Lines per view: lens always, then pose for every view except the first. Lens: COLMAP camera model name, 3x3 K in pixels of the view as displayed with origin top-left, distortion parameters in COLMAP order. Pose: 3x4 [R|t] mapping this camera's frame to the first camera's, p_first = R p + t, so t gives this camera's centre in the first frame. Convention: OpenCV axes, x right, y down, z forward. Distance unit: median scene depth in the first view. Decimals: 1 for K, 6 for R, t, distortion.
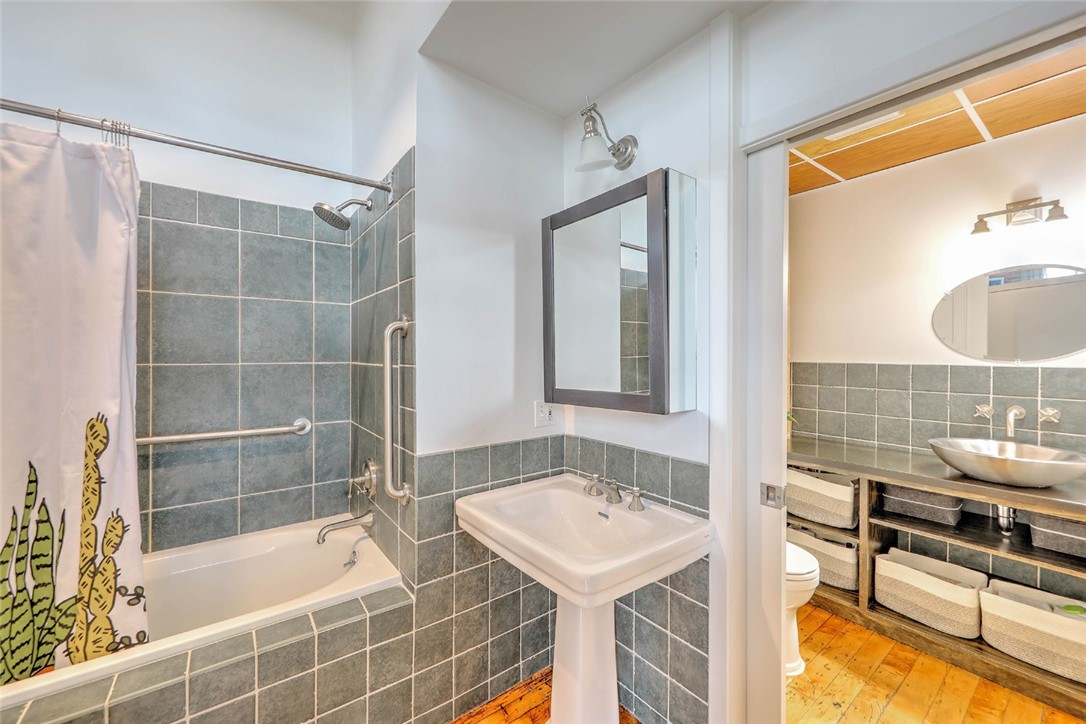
lens RADIAL K [[419.4, 0, 543.5], [0, 419.4, 357.3], [0, 0, 1]] dist [0.002909, -0.000317]
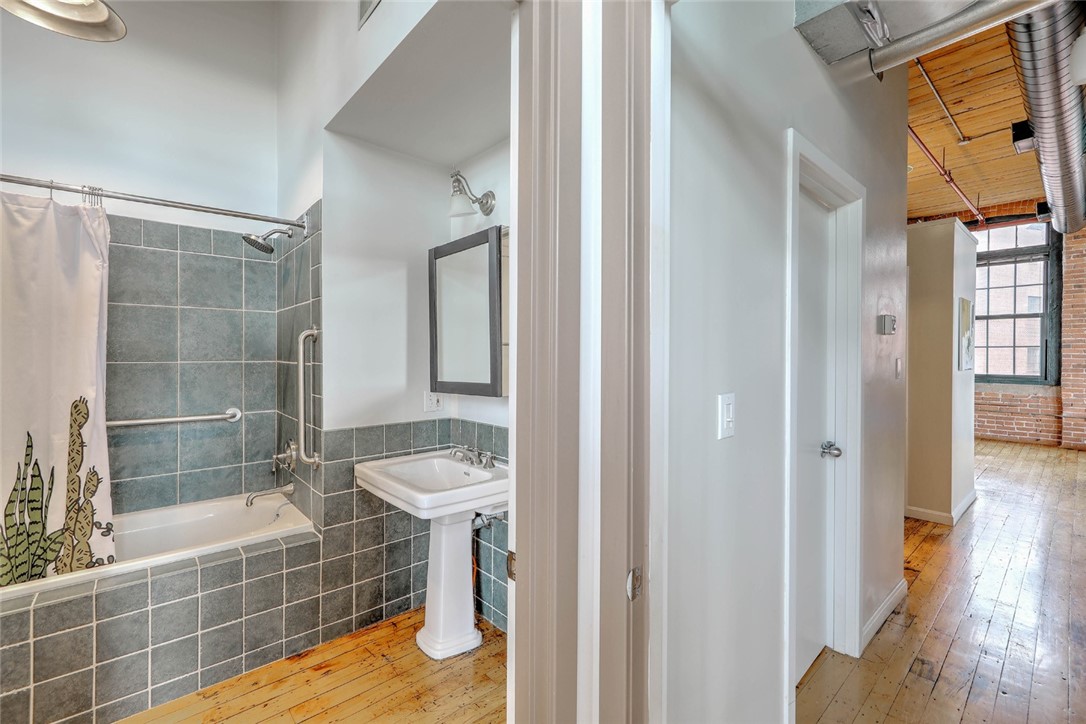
lens RADIAL K [[465.0, 0, 549.7], [0, 465.0, 358.6], [0, 0, 1]] dist [0.004315, -0.000544]
pose [[0.997176, 0.000909, 0.075092, 0.330385], [-0.001192, 0.999992, 0.003724, -0.001470], [-0.075088, -0.003803, 0.997170, -0.575265]]
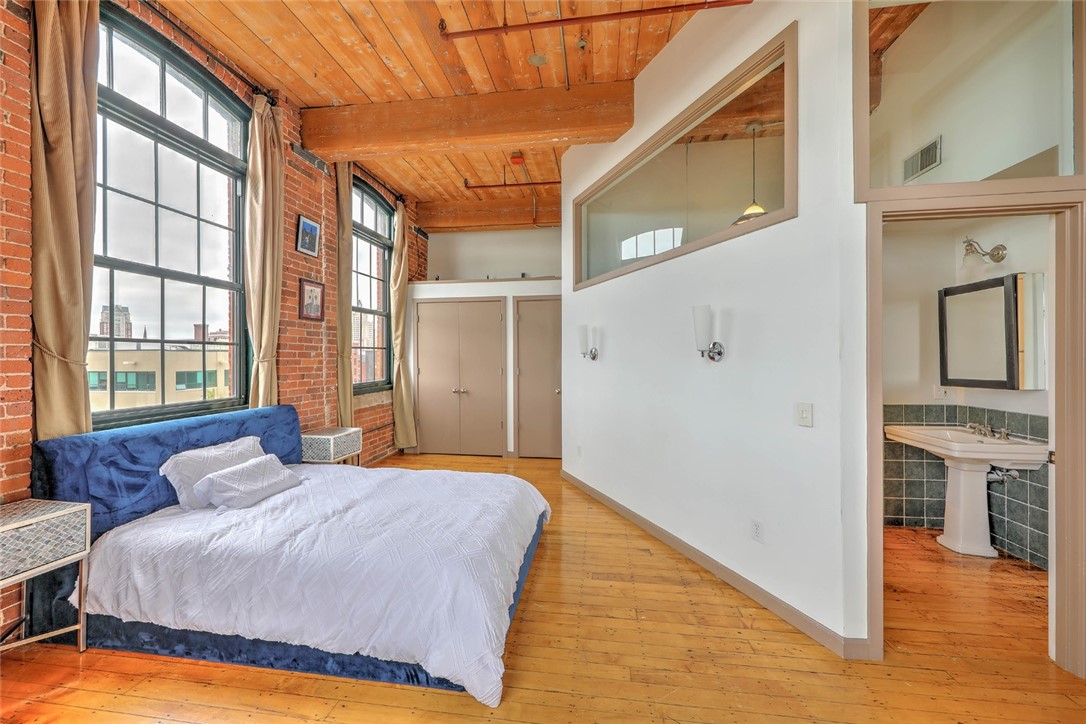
lens RADIAL K [[419.4, 0, 537.5], [0, 419.4, 358.2], [0, 0, 1]] dist [0.002909, -0.000317]
pose [[0.695645, -0.005083, -0.718368, 0.130090], [0.006006, 0.999981, -0.001260, -0.034918], [0.718361, -0.003438, 0.695662, -2.123138]]
